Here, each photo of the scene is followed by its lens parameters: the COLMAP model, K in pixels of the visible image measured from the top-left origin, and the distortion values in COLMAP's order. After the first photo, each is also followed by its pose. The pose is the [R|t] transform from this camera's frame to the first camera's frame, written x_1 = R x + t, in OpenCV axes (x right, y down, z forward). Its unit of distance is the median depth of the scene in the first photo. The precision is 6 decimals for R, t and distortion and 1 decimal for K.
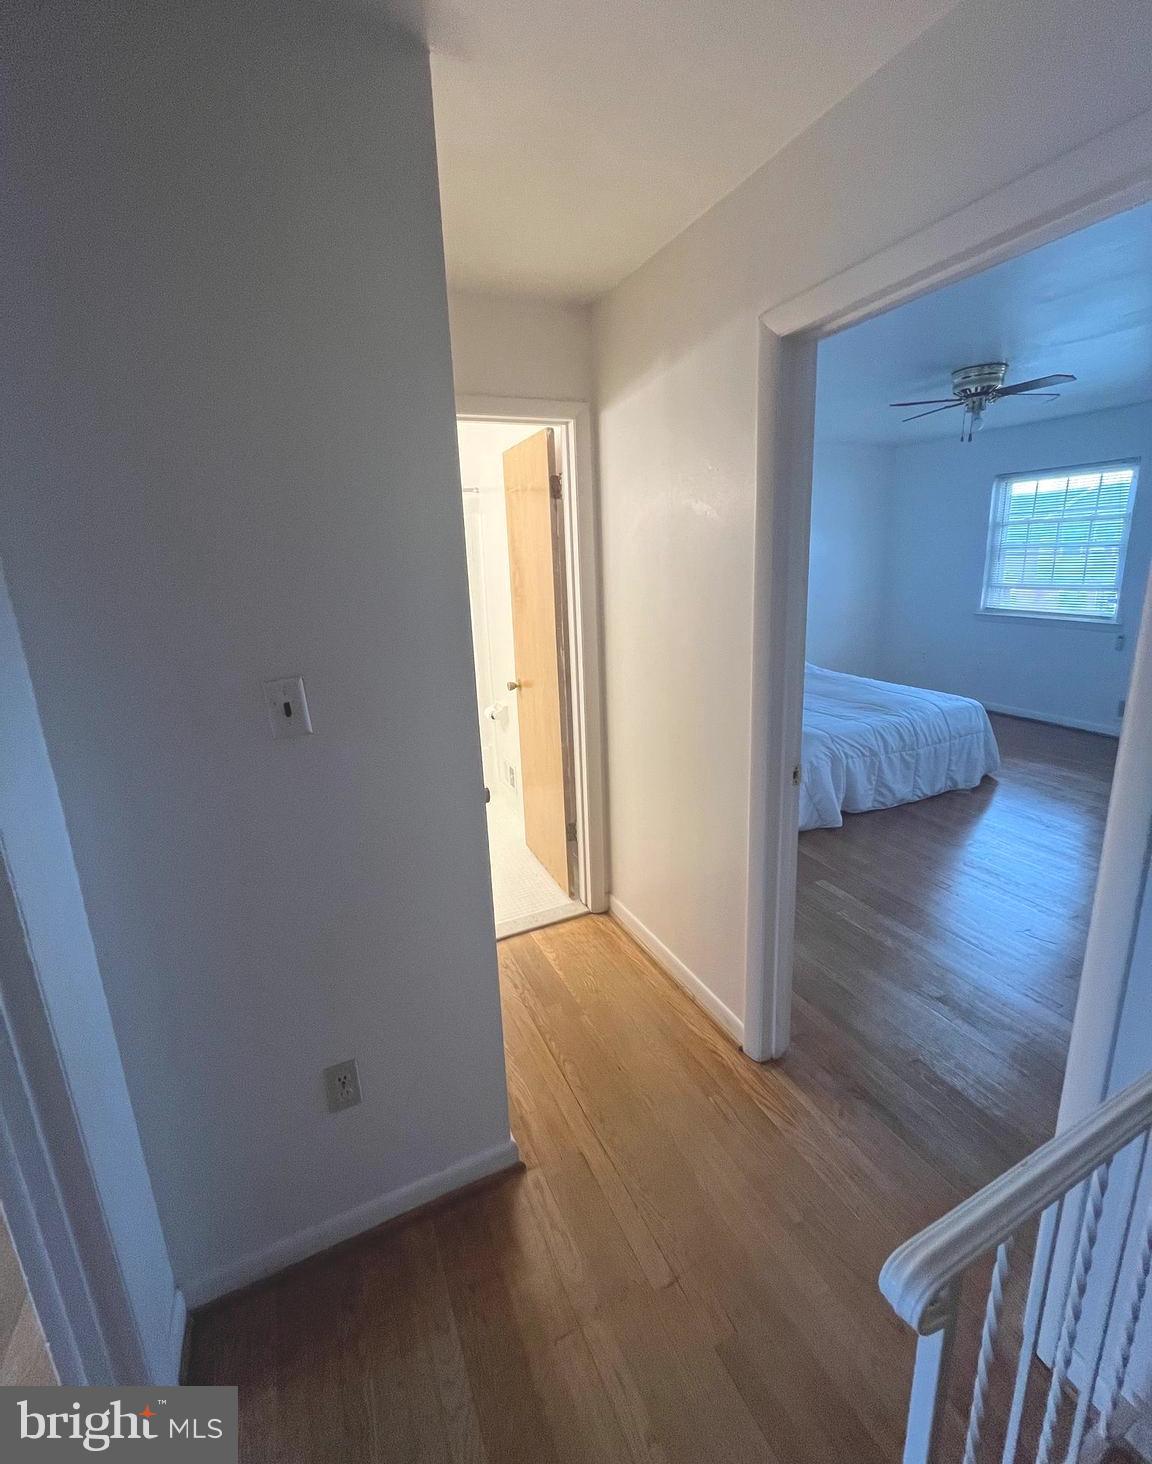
lens RADIAL K [[616.7, 0, 577.5], [0, 616.7, 696.0], [0, 0, 1]] dist [-0.000919, 0.000191]
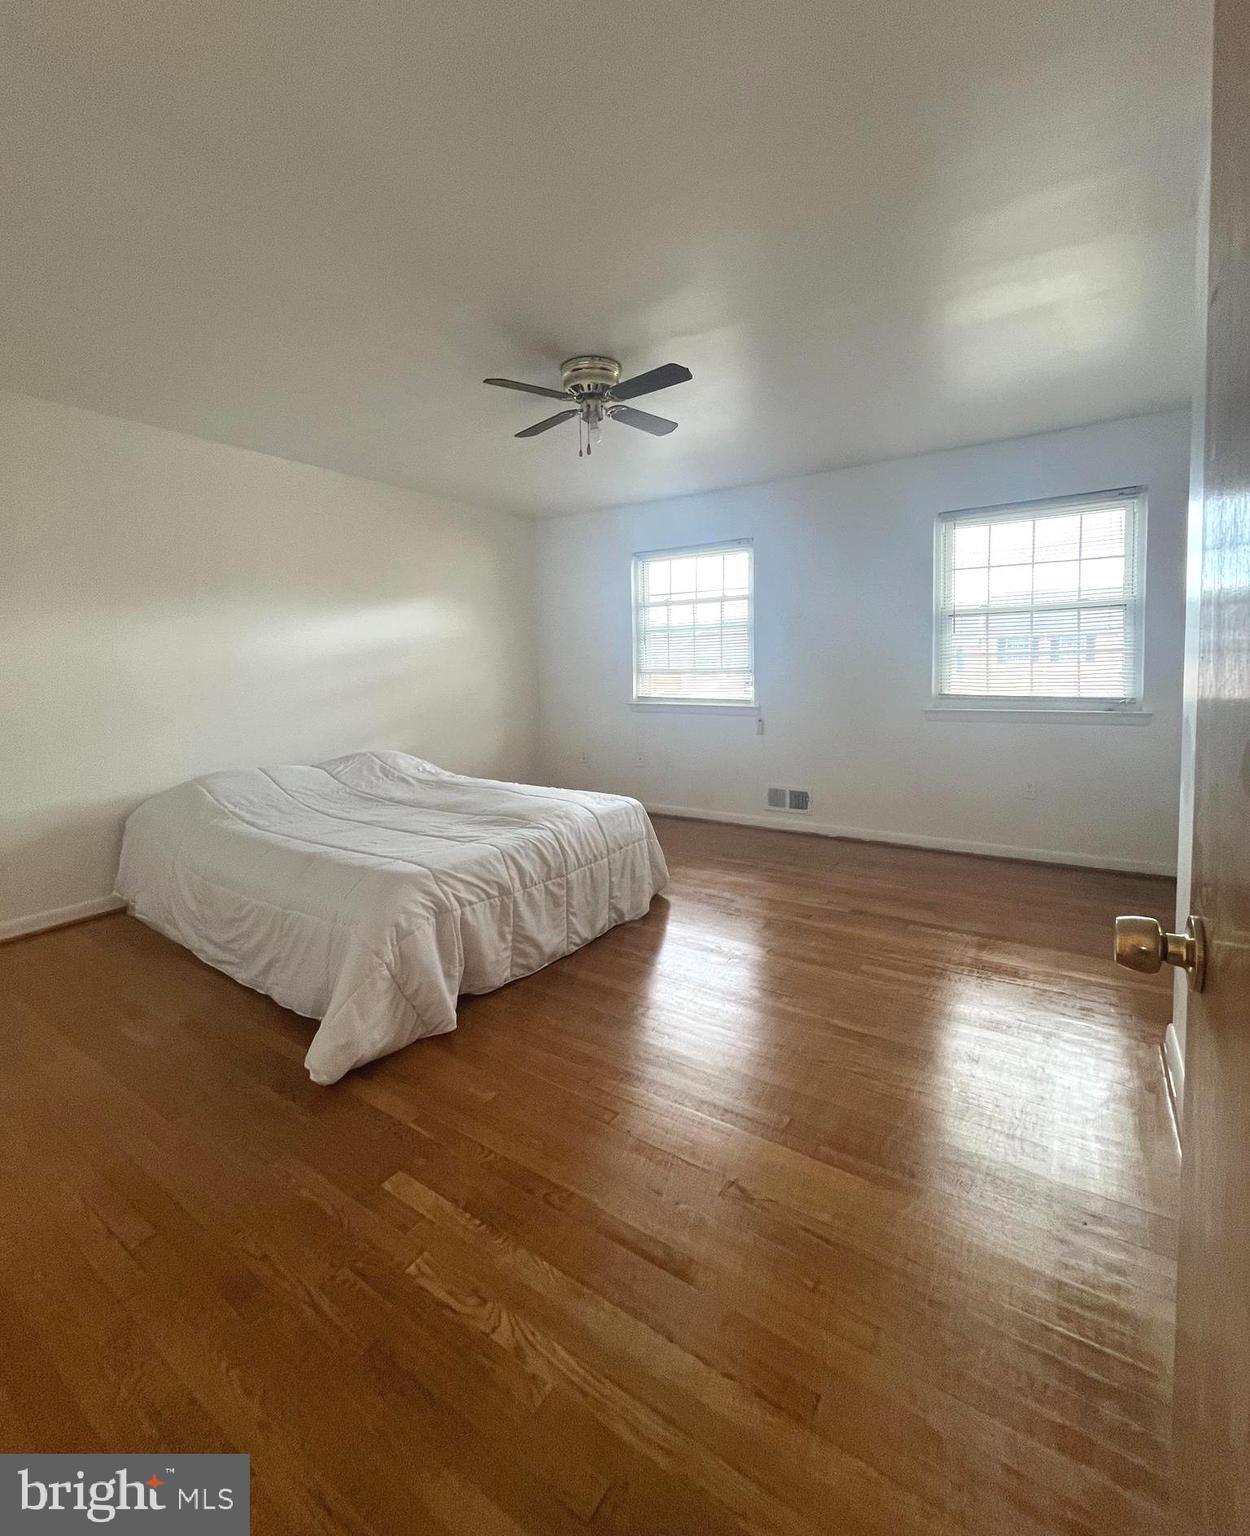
lens RADIAL K [[648.8, 0, 625.2], [0, 648.8, 716.2], [0, 0, 1]] dist [-0.001937, -0.000059]
pose [[0.855731, -0.011834, 0.517286, 0.234686], [0.099029, 0.985003, -0.141287, 0.021265], [-0.507856, 0.172130, 0.844070, 0.327003]]
